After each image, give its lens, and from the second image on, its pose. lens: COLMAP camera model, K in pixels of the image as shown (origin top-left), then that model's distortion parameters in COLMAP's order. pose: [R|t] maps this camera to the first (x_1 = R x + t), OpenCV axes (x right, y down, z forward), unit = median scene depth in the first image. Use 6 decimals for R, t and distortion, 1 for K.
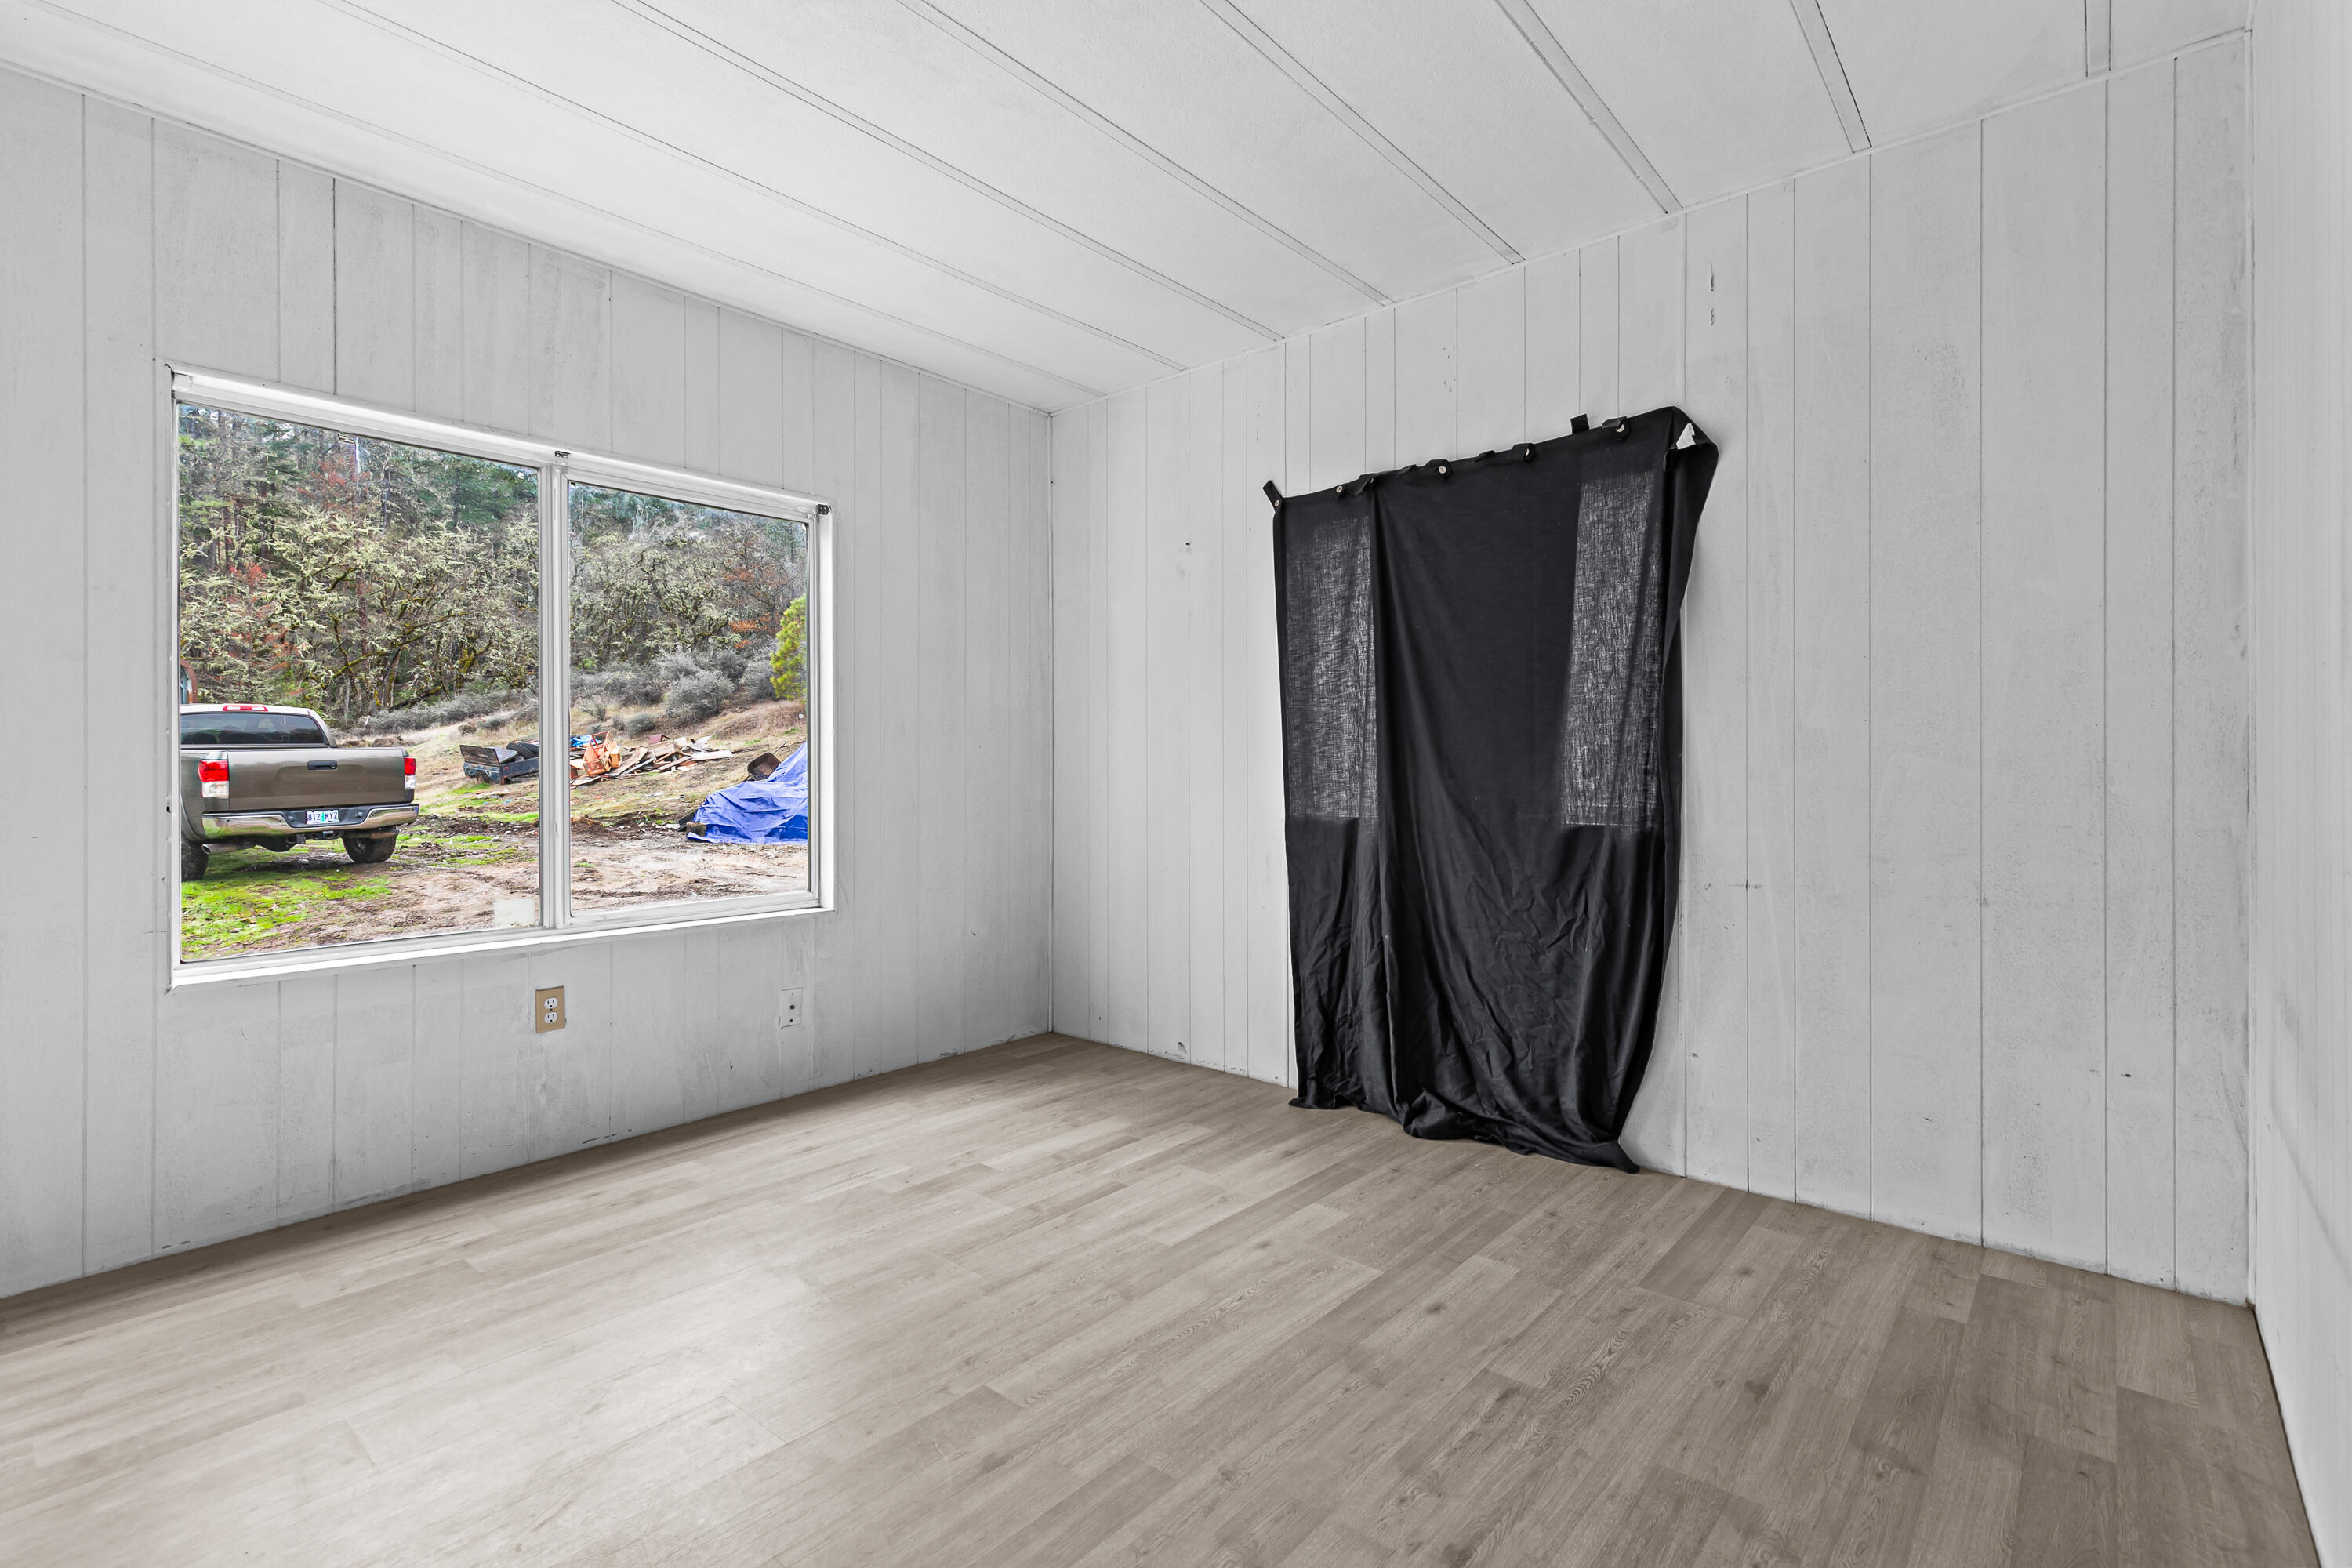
lens RADIAL K [[1068.7, 0, 1189.2], [0, 1068.7, 775.5], [0, 0, 1]] dist [0.010925, -0.000713]
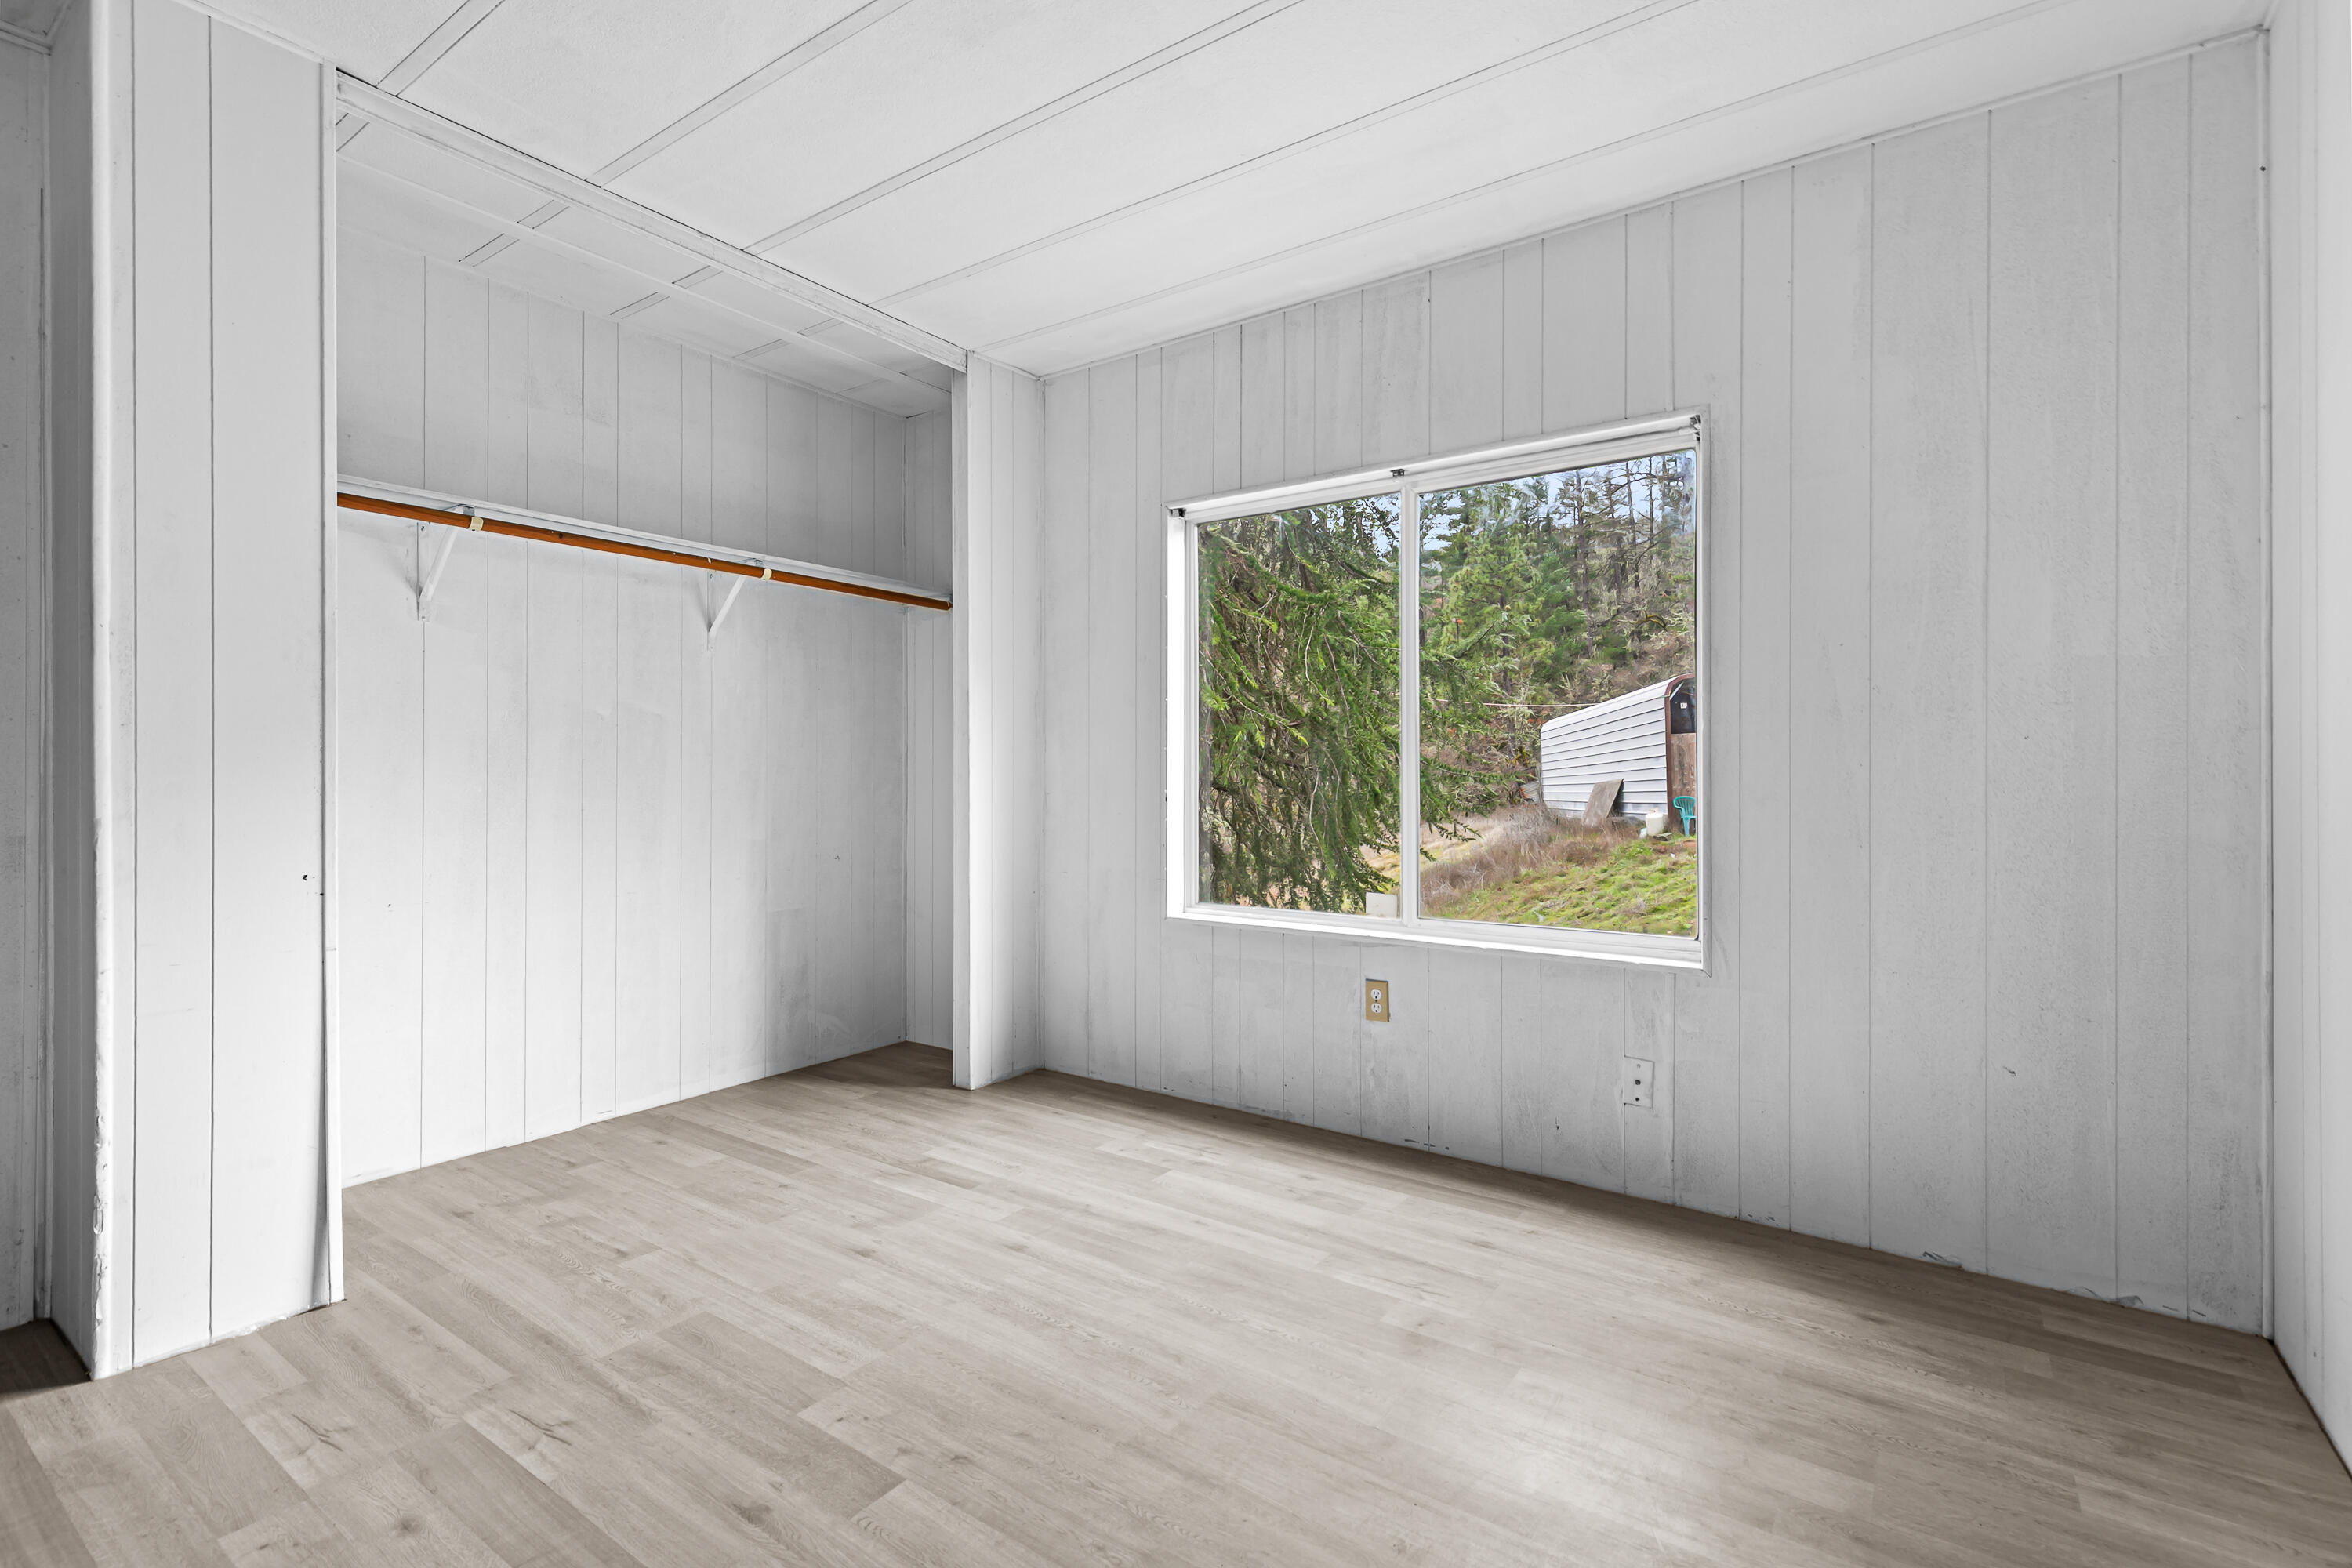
lens RADIAL K [[1068.7, 0, 1189.2], [0, 1068.7, 771.1], [0, 0, 1]] dist [0.010925, -0.000713]
pose [[0.097973, 0.002577, -0.995186, 0.441677], [-0.008906, 0.999959, 0.001712, -0.008856], [0.995149, 0.008696, 0.097992, 0.715165]]
